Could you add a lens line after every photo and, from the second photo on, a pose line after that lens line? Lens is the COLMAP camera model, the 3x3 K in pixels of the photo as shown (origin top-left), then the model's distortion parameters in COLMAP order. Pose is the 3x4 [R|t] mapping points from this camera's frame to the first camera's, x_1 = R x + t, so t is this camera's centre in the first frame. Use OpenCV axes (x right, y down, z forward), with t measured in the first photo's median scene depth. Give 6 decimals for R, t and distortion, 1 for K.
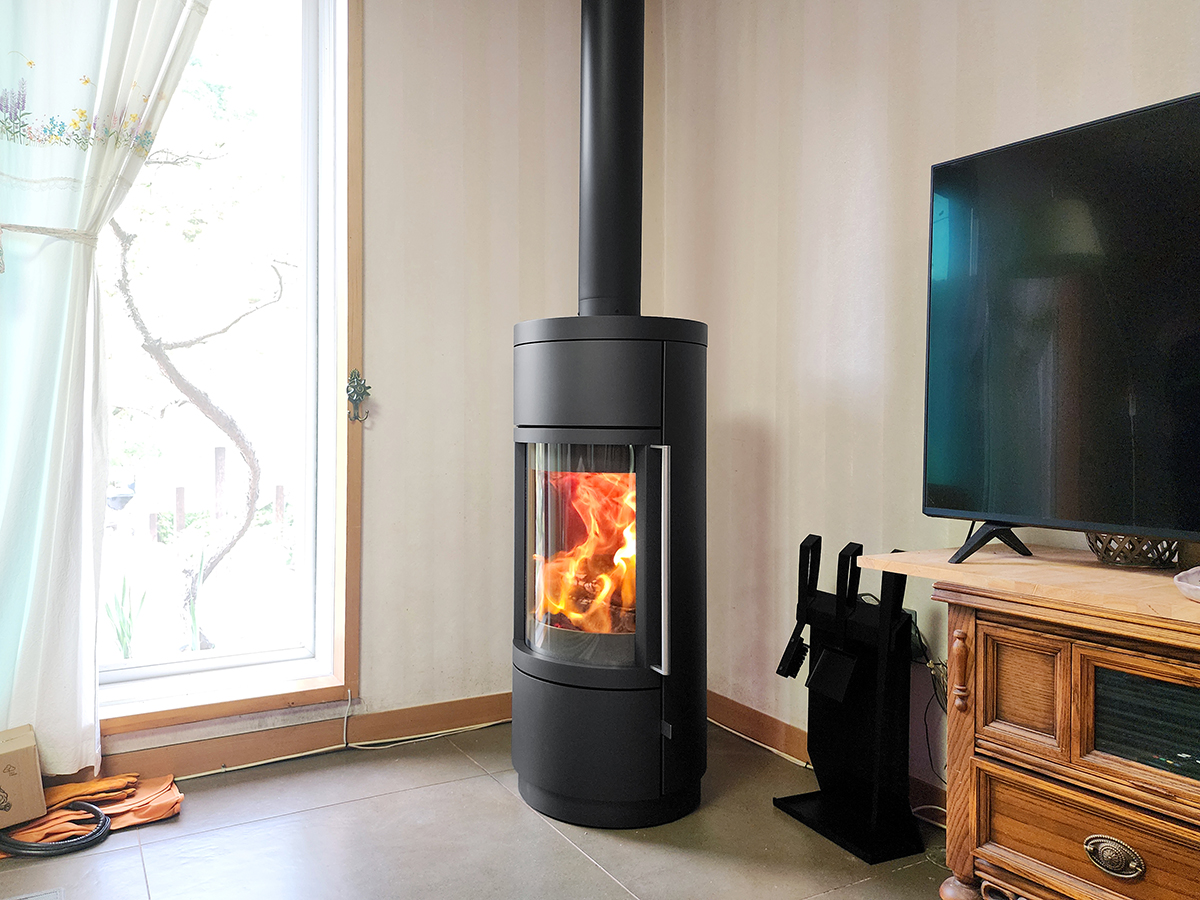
lens RADIAL K [[871.3, 0, 544.5], [0, 871.3, 340.3], [0, 0, 1]] dist [0.036849, -0.029848]
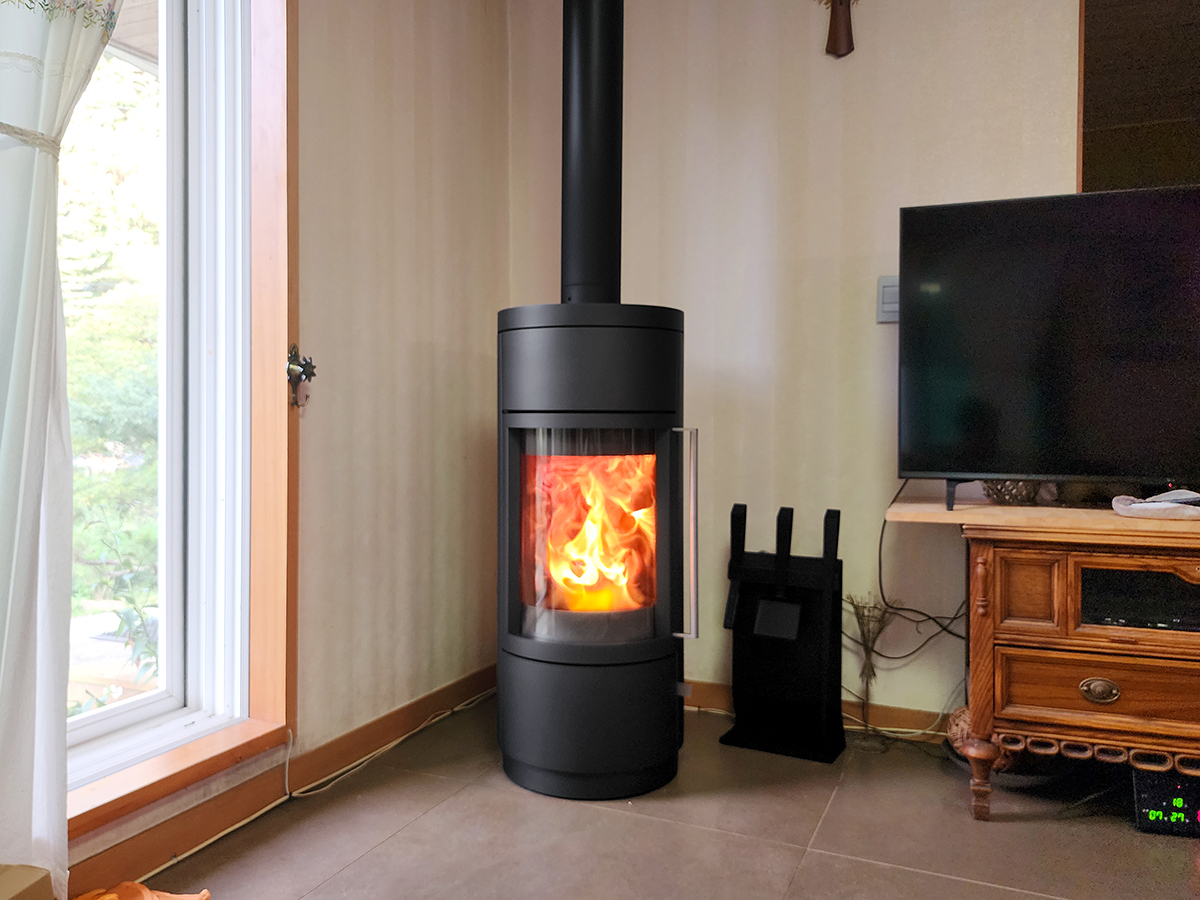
lens RADIAL K [[948.4, 0, 573.3], [0, 948.4, 320.9], [0, 0, 1]] dist [0.020001, -0.006779]
pose [[0.793288, 0.053230, 0.606515, -0.696576], [-0.055130, 0.998359, -0.015513, 0.012892], [-0.606345, -0.021131, 0.794921, 0.152485]]
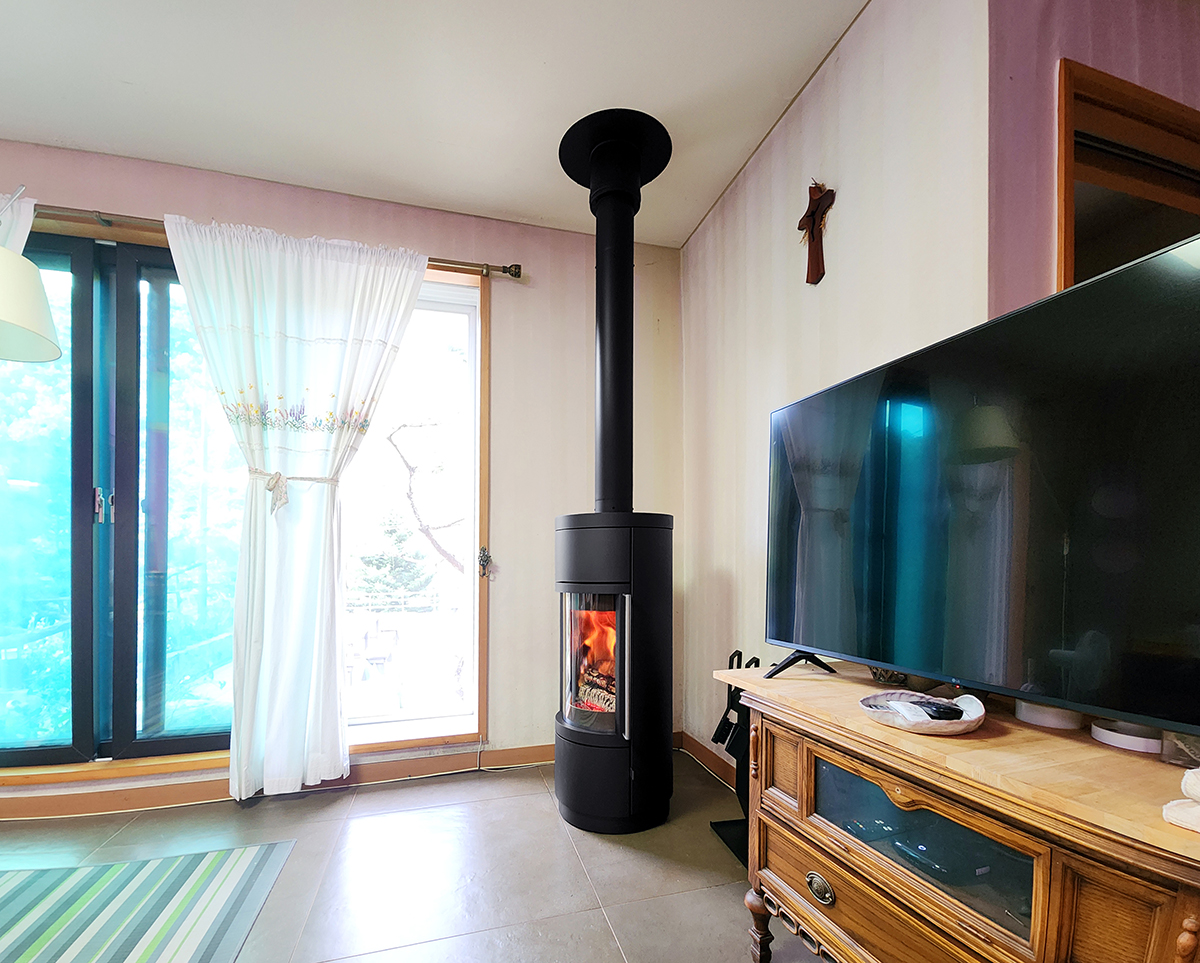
lens RADIAL K [[555.3, 0, 601.4], [0, 555.3, 499.6], [0, 0, 1]] dist [-0.001973, 0.000089]
pose [[0.973836, -0.044446, -0.222864, 0.324744], [0.042313, 0.999001, -0.014342, -0.037331], [0.223279, 0.004536, 0.974744, 0.011087]]
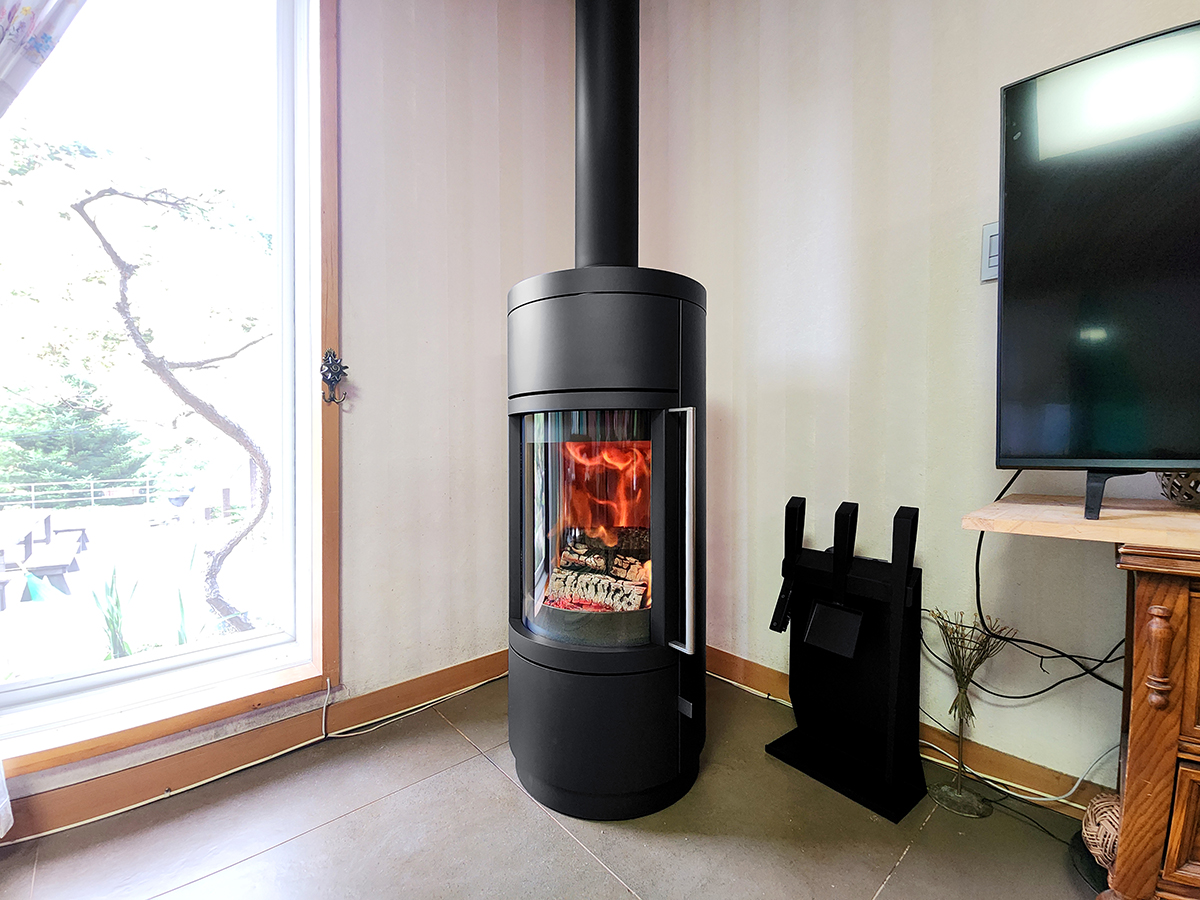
lens RADIAL K [[494.8, 0, 605.6], [0, 494.8, 420.7], [0, 0, 1]] dist [0.013825, -0.008715]
pose [[0.971630, -0.007258, 0.236396, -0.067467], [-0.004055, 0.998871, 0.047336, 0.110368], [-0.236473, -0.046952, 0.970503, 0.512956]]
